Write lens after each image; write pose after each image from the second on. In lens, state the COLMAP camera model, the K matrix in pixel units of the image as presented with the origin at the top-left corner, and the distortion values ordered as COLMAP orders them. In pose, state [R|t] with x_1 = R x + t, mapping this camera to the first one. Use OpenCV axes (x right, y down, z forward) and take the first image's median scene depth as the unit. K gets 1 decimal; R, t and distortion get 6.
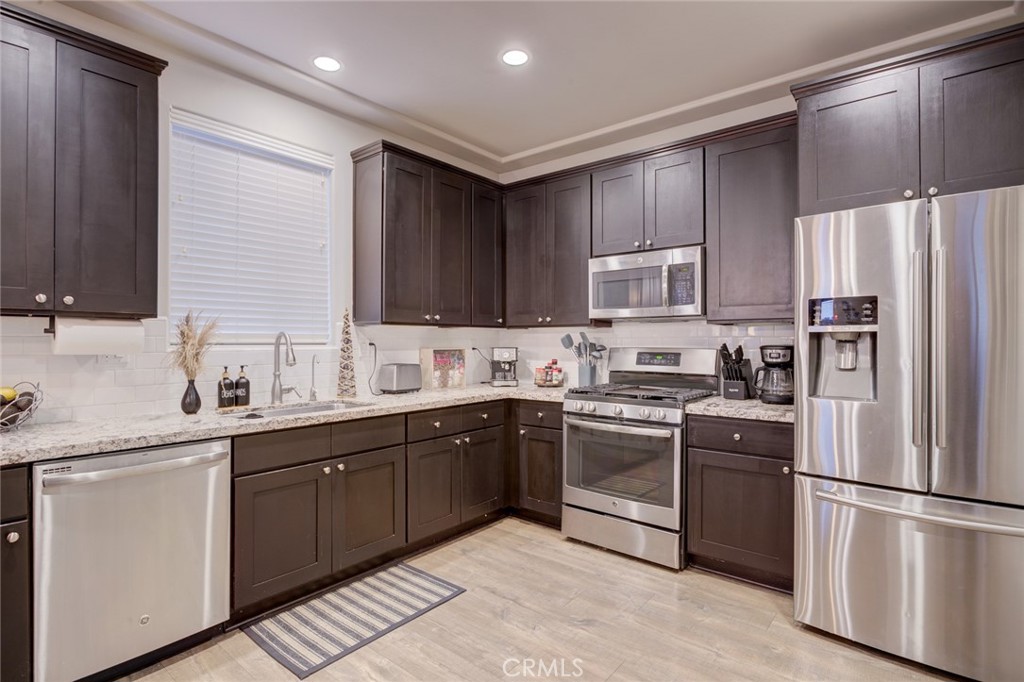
lens RADIAL K [[506.1, 0, 507.1], [0, 506.1, 337.8], [0, 0, 1]] dist [-0.018619, 0.006820]
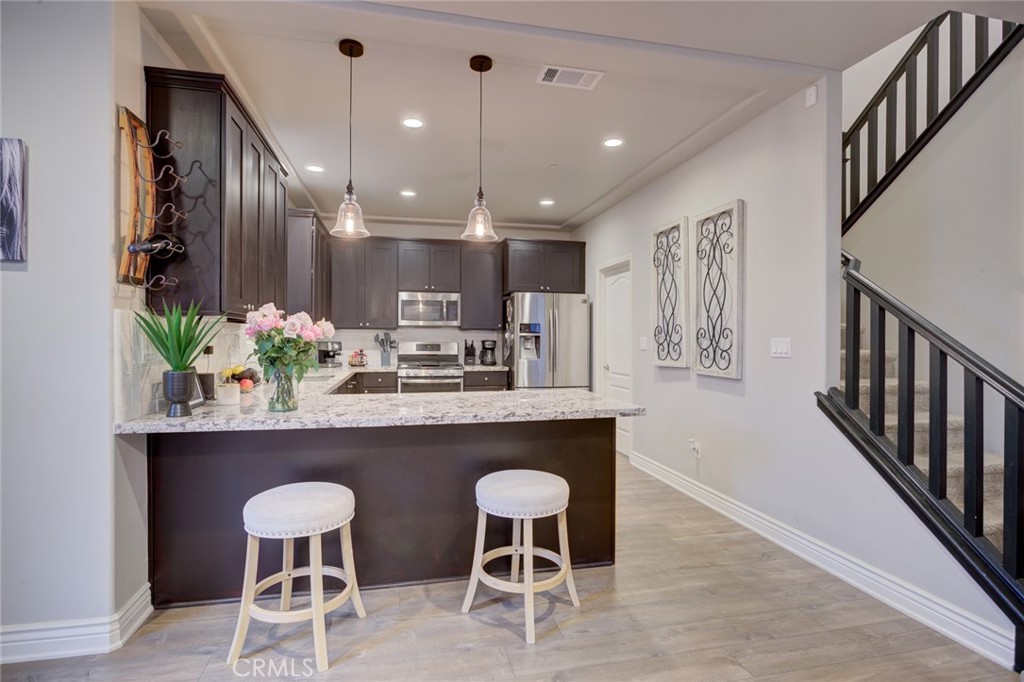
lens RADIAL K [[506.1, 0, 510.3], [0, 506.1, 338.0], [0, 0, 1]] dist [-0.018619, 0.006820]
pose [[0.619615, 0.004697, 0.784892, -1.197243], [-0.010501, 0.999942, 0.002306, -0.002312], [-0.784836, -0.009671, 0.619628, -0.497009]]
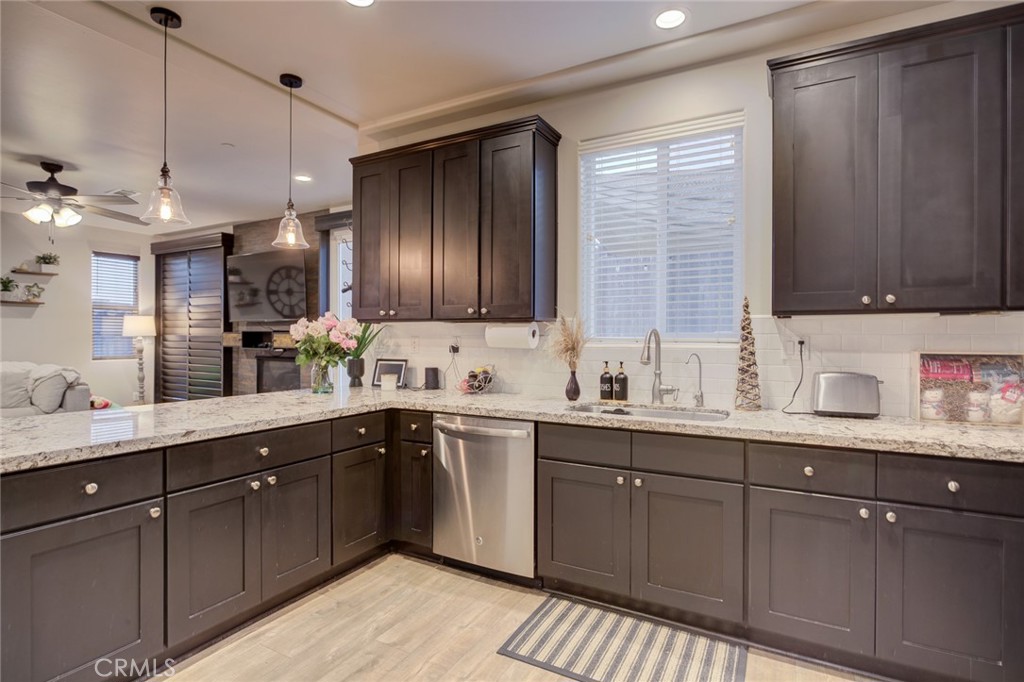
lens RADIAL K [[506.1, 0, 506.4], [0, 506.1, 335.9], [0, 0, 1]] dist [-0.018619, 0.006820]
pose [[0.186720, -0.000747, -0.982413, 0.426096], [0.006851, 0.999976, 0.000542, -0.000511], [0.982389, -0.006831, 0.186721, 0.532834]]
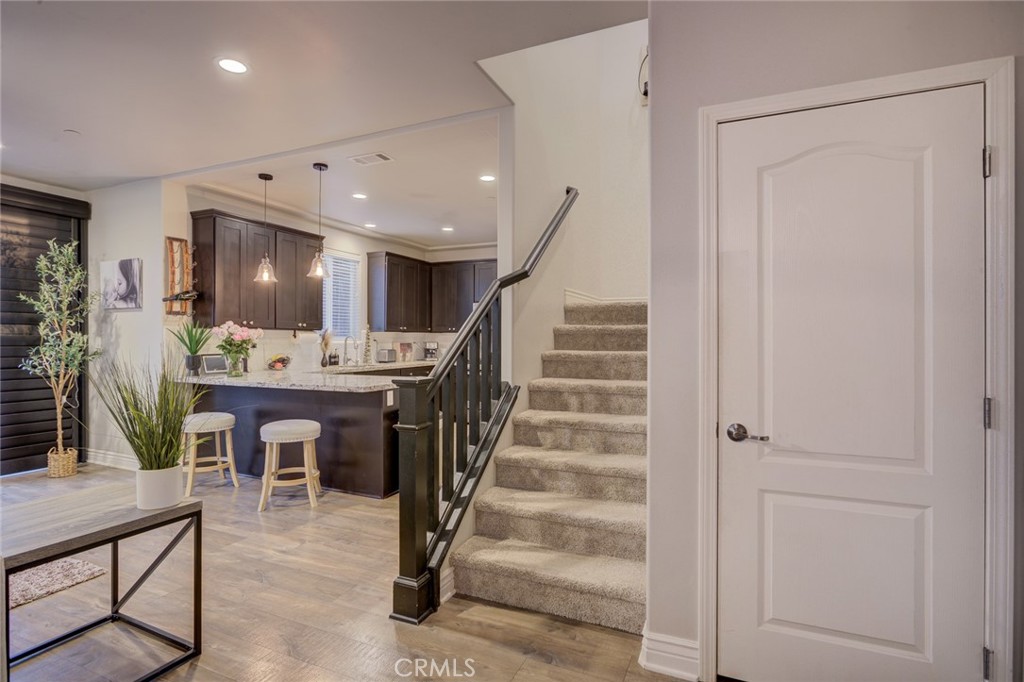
lens RADIAL K [[506.1, 0, 510.0], [0, 506.1, 342.9], [0, 0, 1]] dist [-0.018619, 0.006820]
pose [[0.964285, 0.001636, 0.264862, -0.334676], [-0.005899, 0.999866, 0.015298, -0.015451], [-0.264801, -0.016314, 0.964165, -1.476741]]
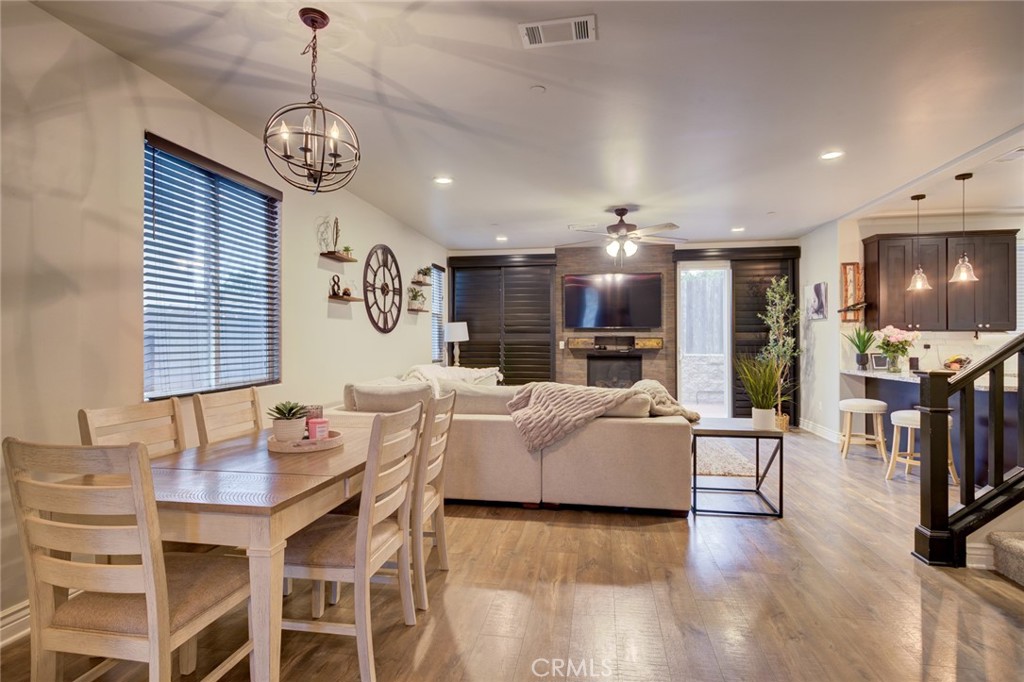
lens RADIAL K [[496.3, 0, 512.6], [0, 496.3, 344.5], [0, 0, 1]] dist [-0.001049, 0.000260]
pose [[0.489208, 0.003833, -0.872159, 0.187624], [0.009922, 0.999901, 0.009960, -0.016157], [0.872111, -0.013526, 0.489121, -1.879232]]
